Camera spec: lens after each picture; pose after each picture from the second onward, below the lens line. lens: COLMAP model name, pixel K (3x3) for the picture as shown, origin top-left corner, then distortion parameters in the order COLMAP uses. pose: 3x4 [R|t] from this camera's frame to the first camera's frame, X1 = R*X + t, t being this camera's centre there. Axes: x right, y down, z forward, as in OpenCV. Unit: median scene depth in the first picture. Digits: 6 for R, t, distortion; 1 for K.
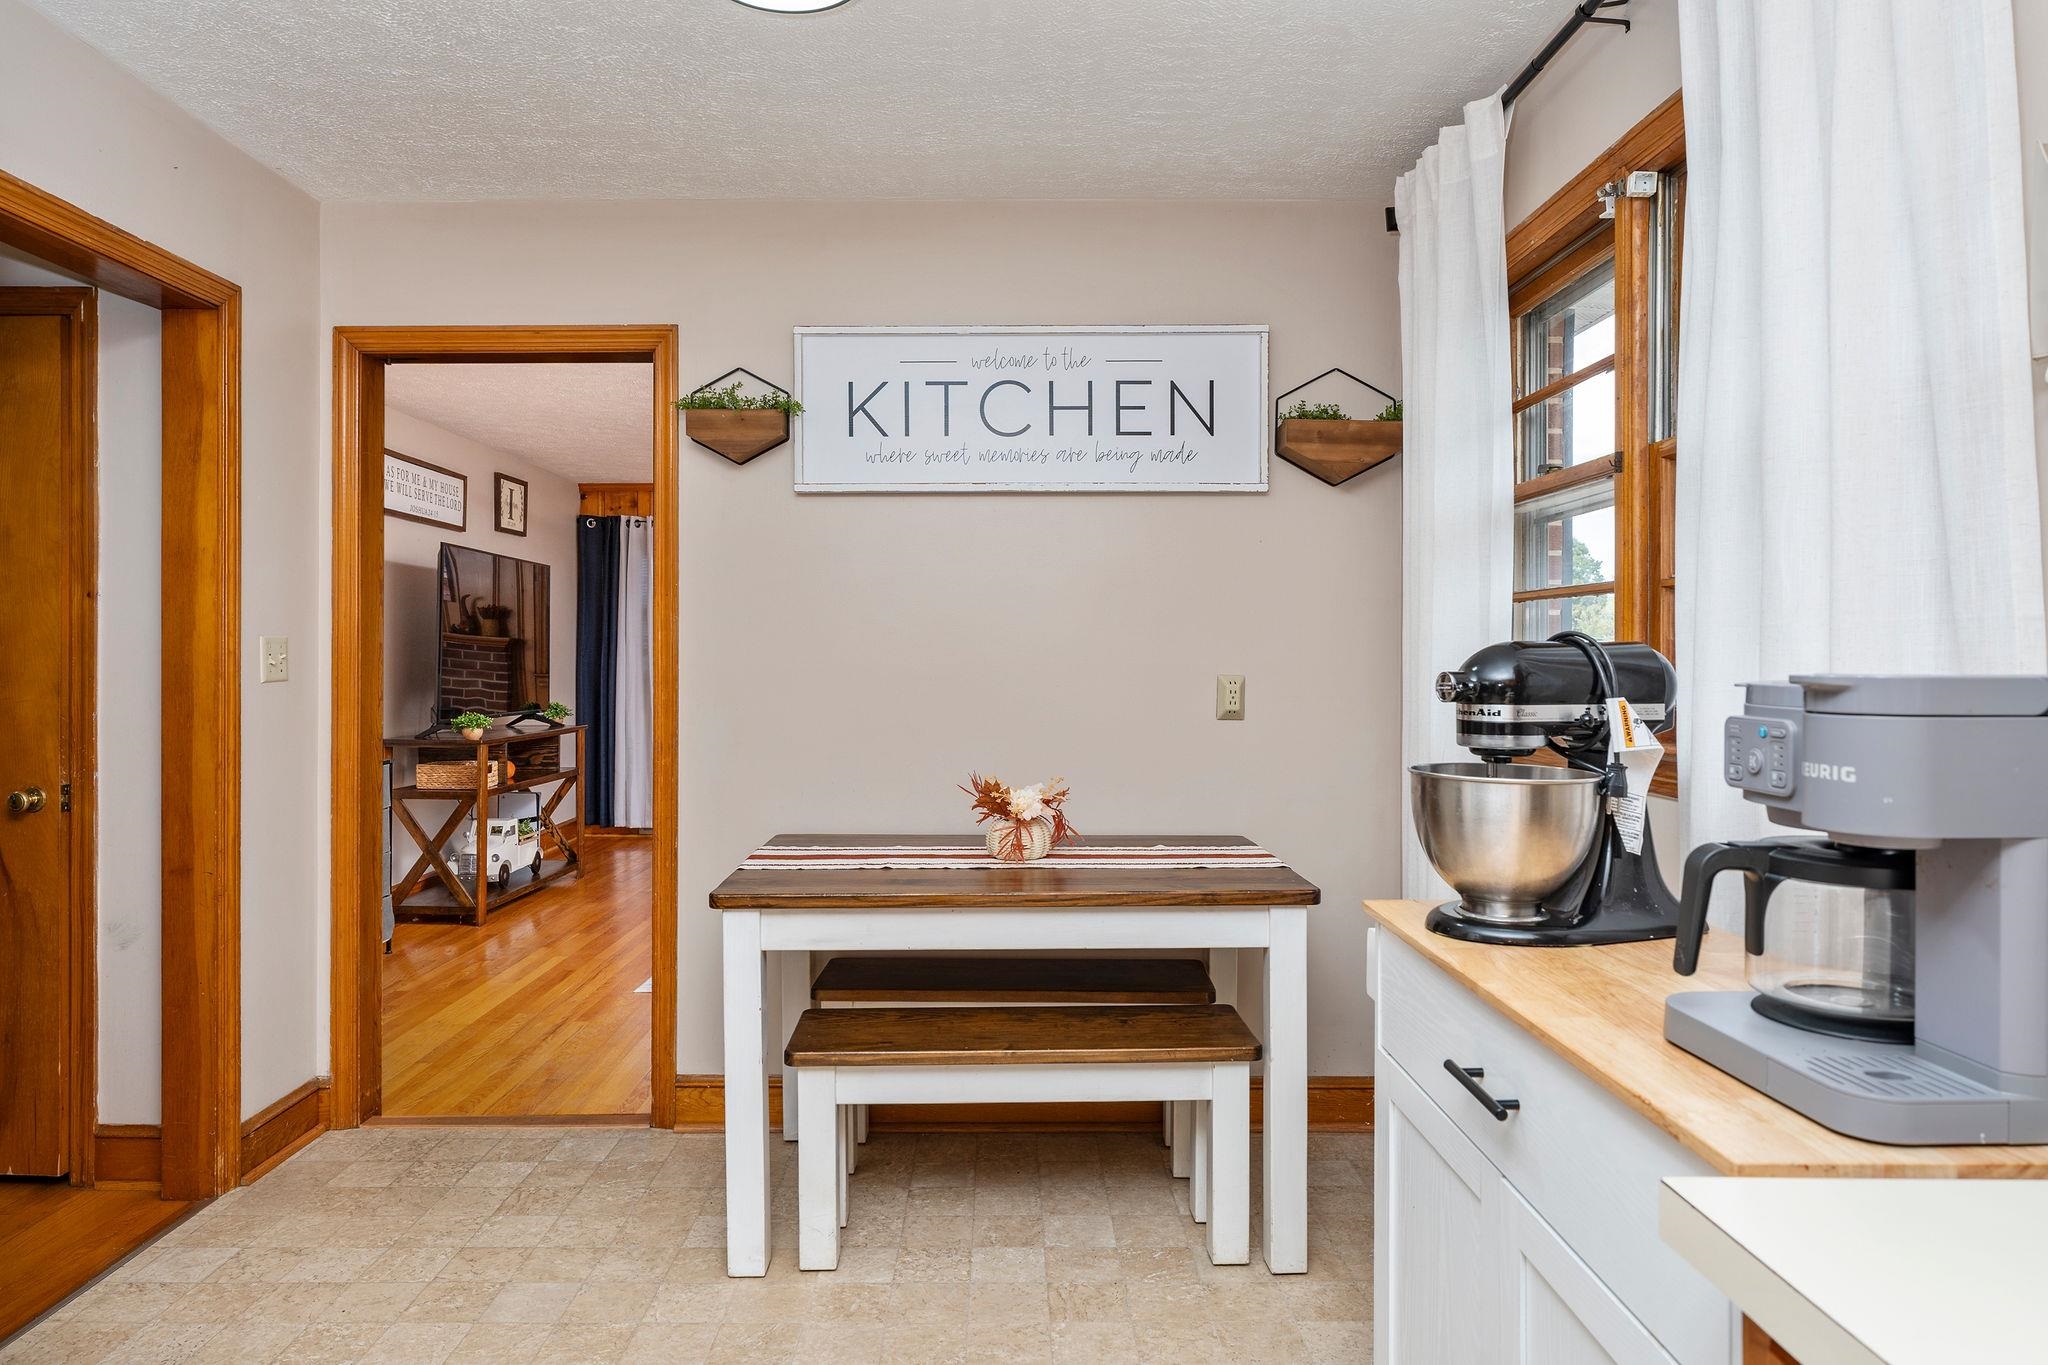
lens RADIAL K [[1276.5, 0, 1015.0], [0, 1276.5, 658.9], [0, 0, 1]] dist [-0.013744, 0.001240]
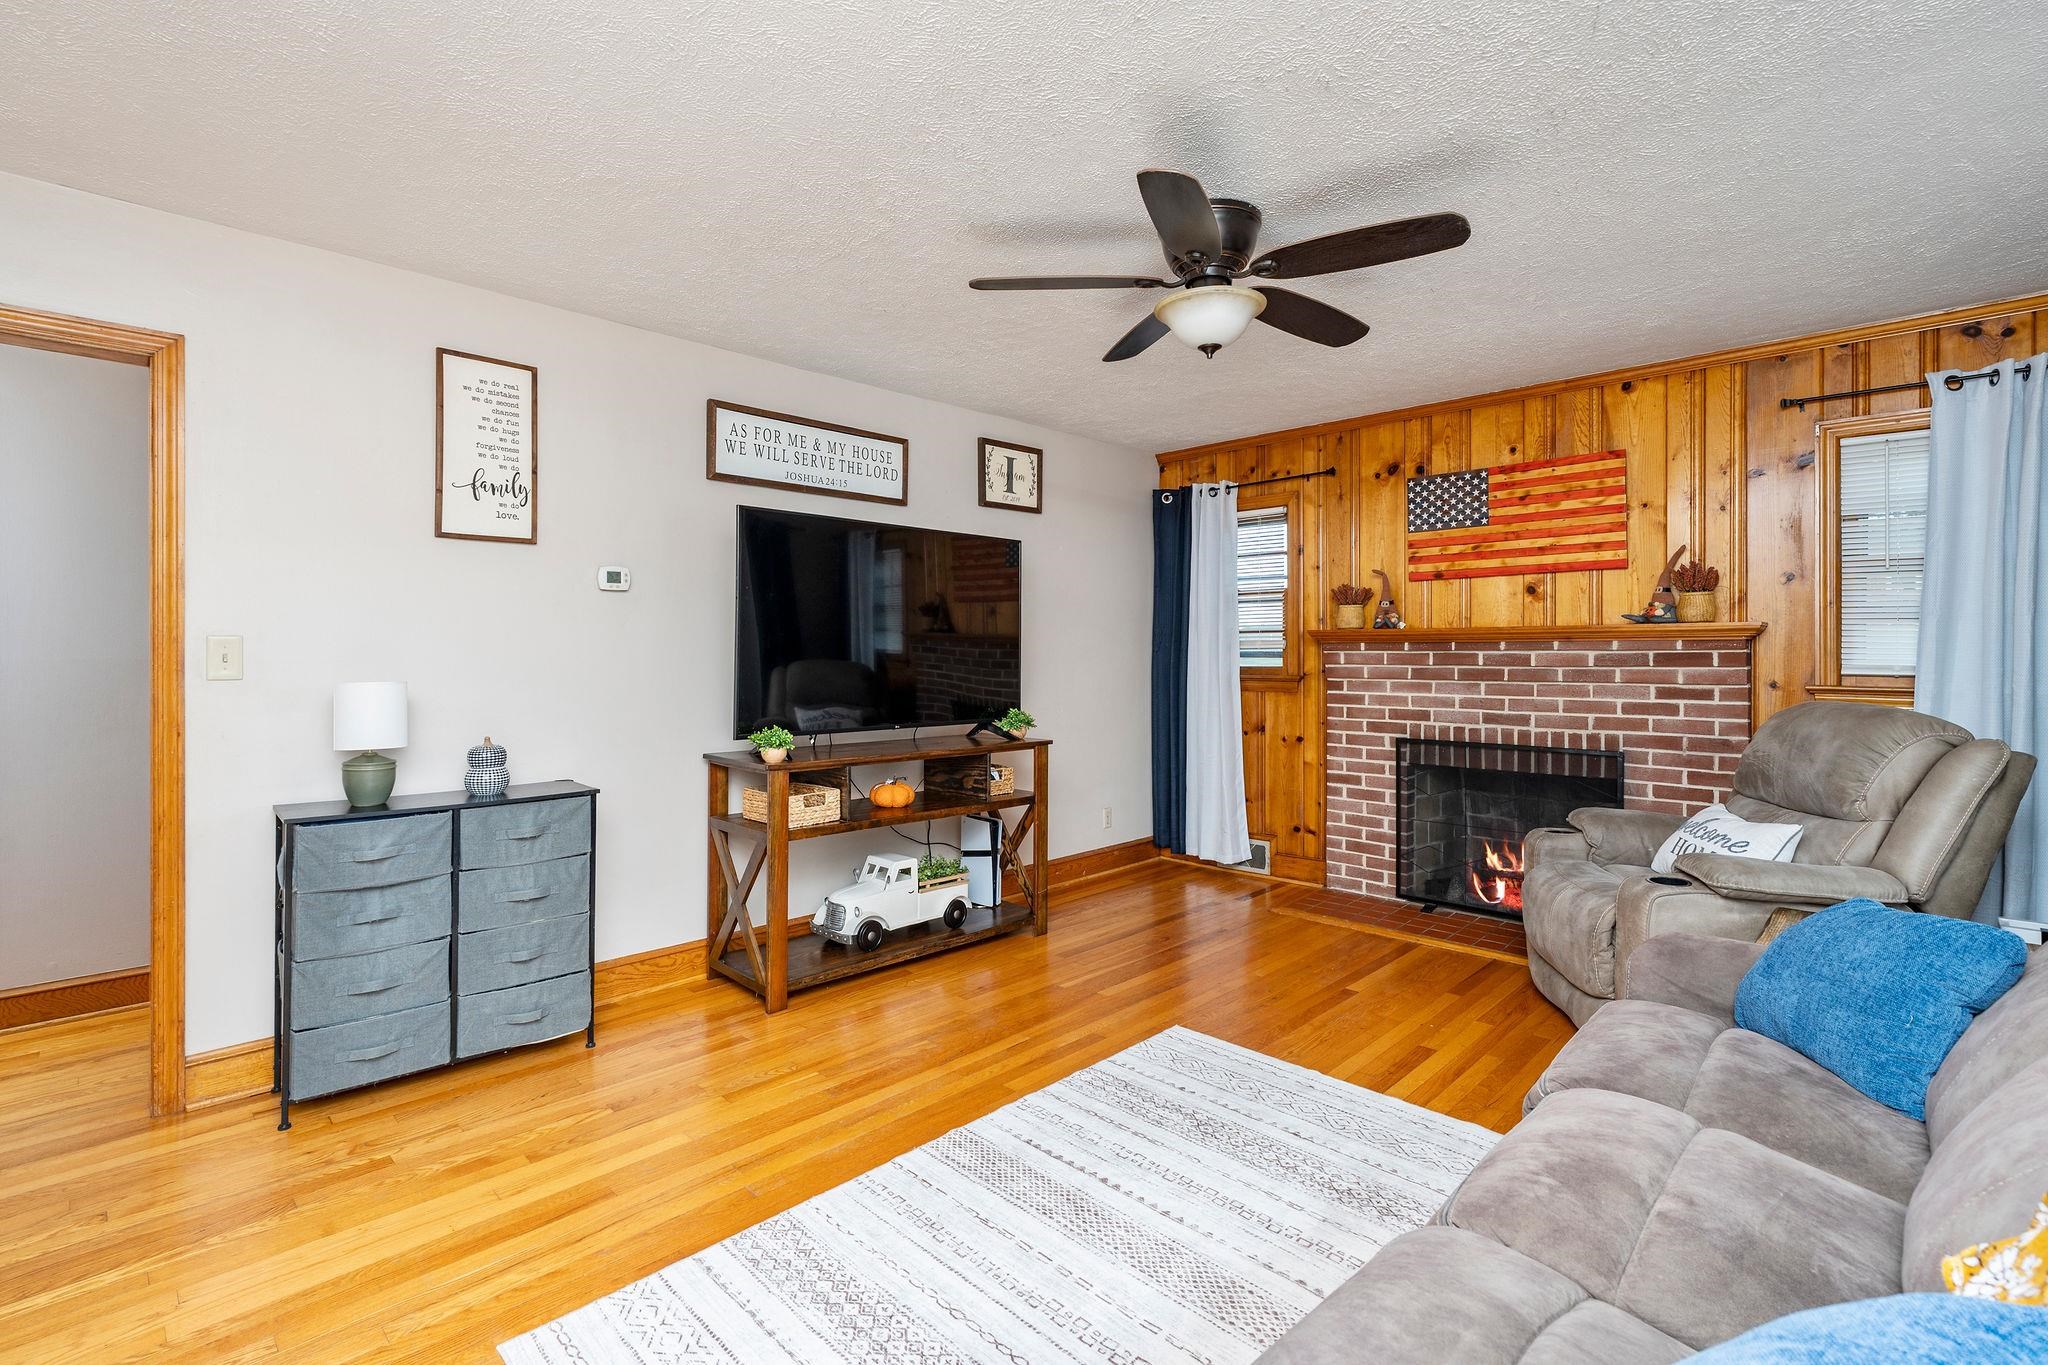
lens RADIAL K [[947.1, 0, 1022.7], [0, 947.1, 659.3], [0, 0, 1]] dist [-0.002767, 0.000482]
pose [[0.700969, 0.005200, -0.713173, 0.065642], [-0.001657, 0.999983, 0.005662, -0.001298], [0.713190, -0.002787, 0.700965, 0.567000]]
